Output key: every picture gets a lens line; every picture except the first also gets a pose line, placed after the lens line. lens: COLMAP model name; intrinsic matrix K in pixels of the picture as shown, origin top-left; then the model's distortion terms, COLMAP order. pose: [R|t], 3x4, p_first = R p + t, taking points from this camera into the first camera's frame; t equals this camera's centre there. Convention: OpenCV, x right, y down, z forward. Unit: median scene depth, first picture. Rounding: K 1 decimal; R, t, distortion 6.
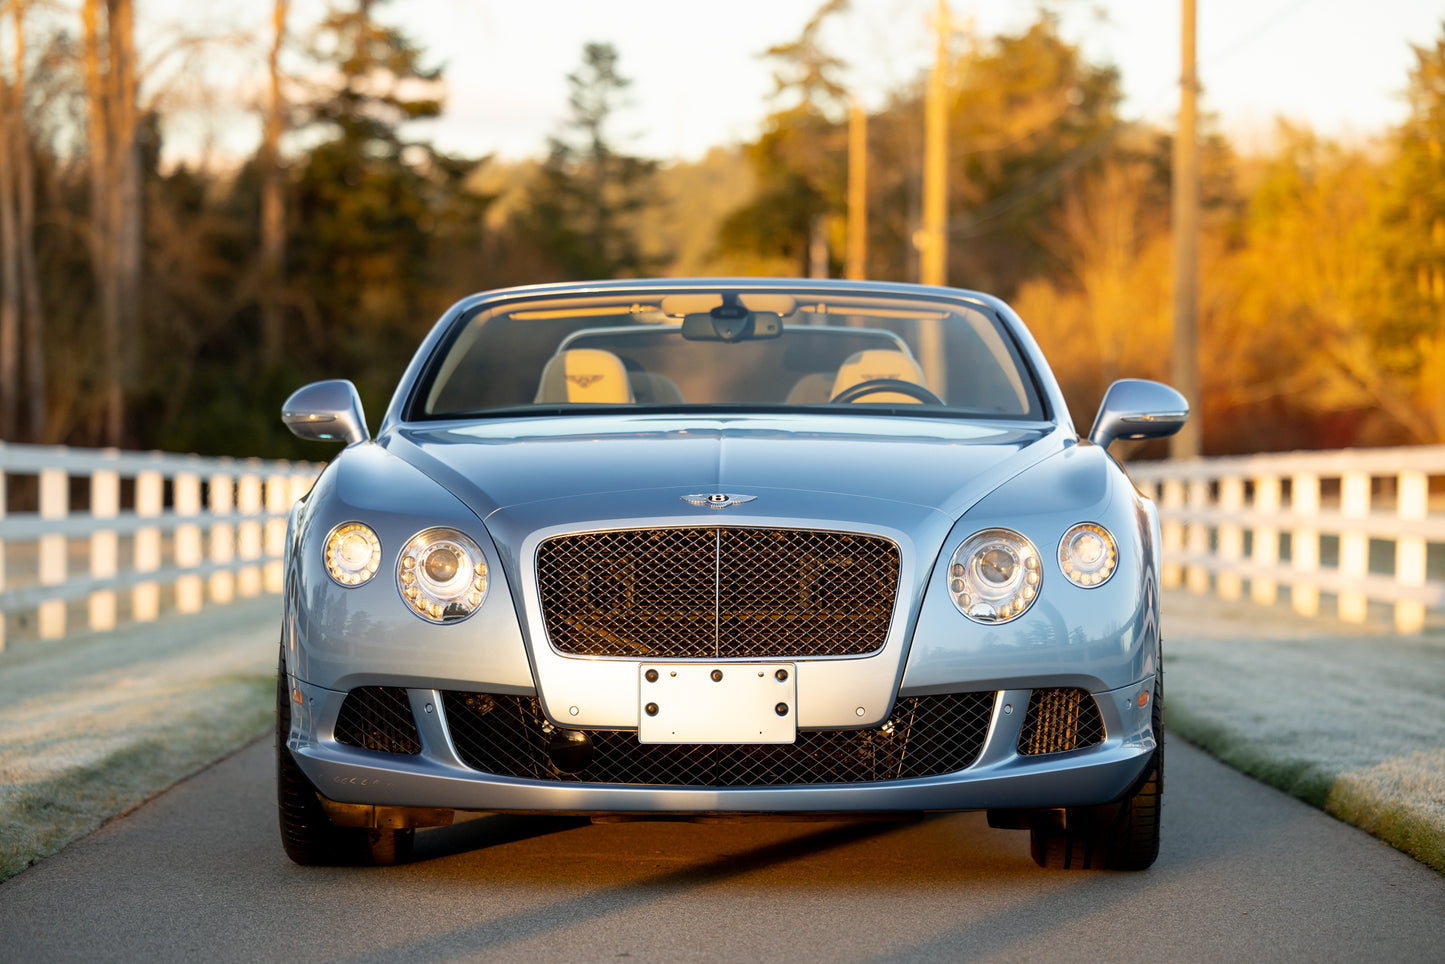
lens RADIAL K [[5284.6, 0, 659.1], [0, 5284.6, 494.8], [0, 0, 1]] dist [-0.055057, 0.000000]
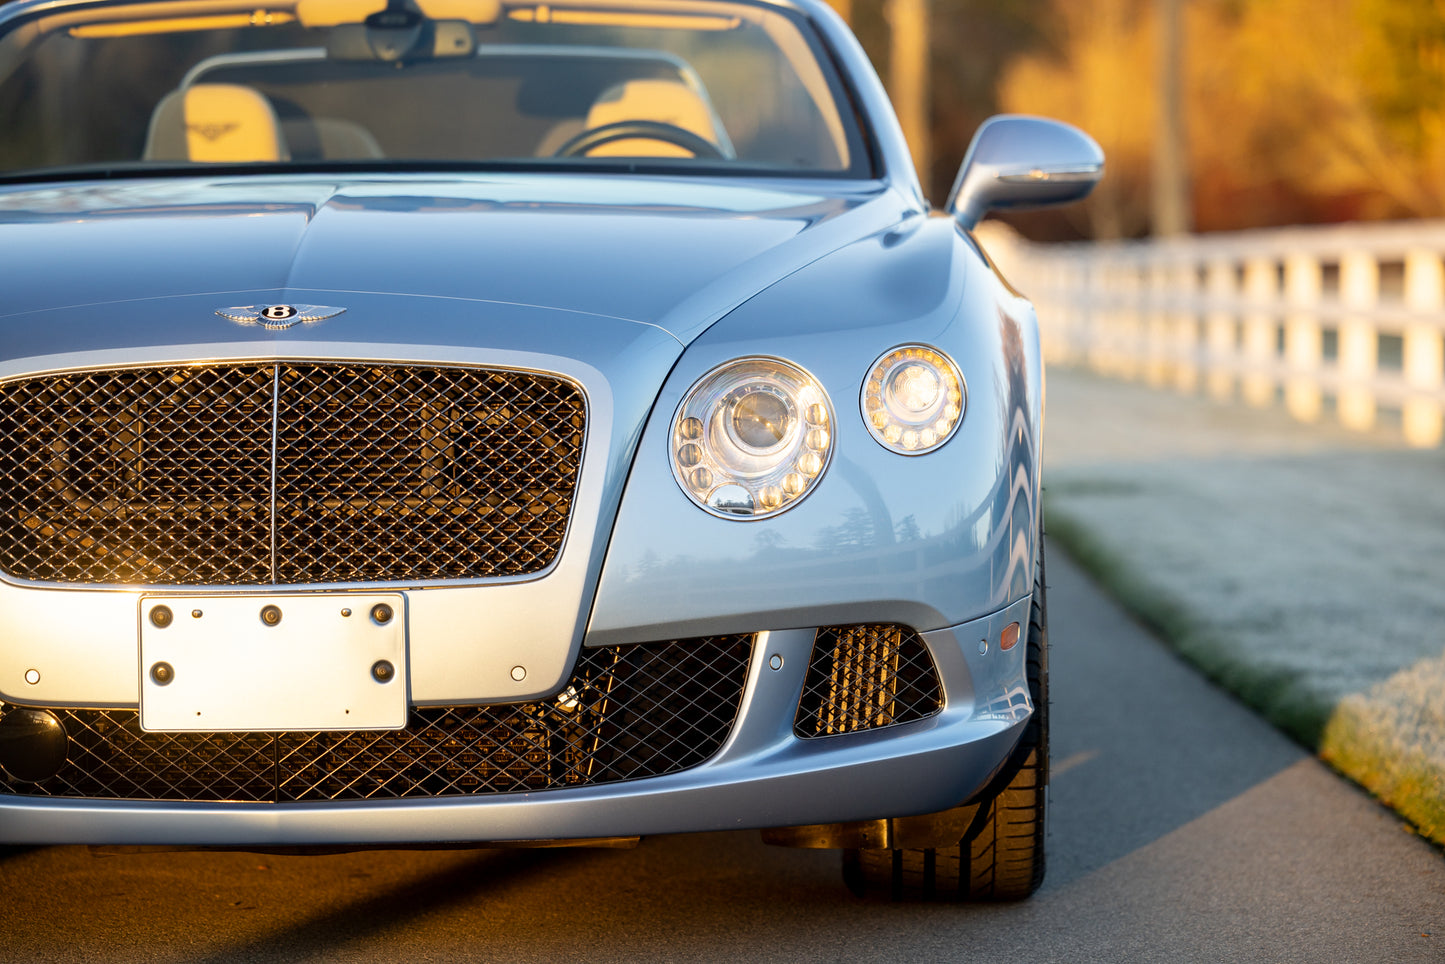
lens RADIAL K [[5284.6, 0, 718.6], [0, 5284.6, 477.3], [0, 0, 1]] dist [-0.055057, 0.000000]
pose [[0.999889, -0.010964, 0.010104, 0.053949], [0.010586, 0.999267, 0.036788, -0.002050], [-0.010500, -0.036677, 0.999272, 0.408845]]
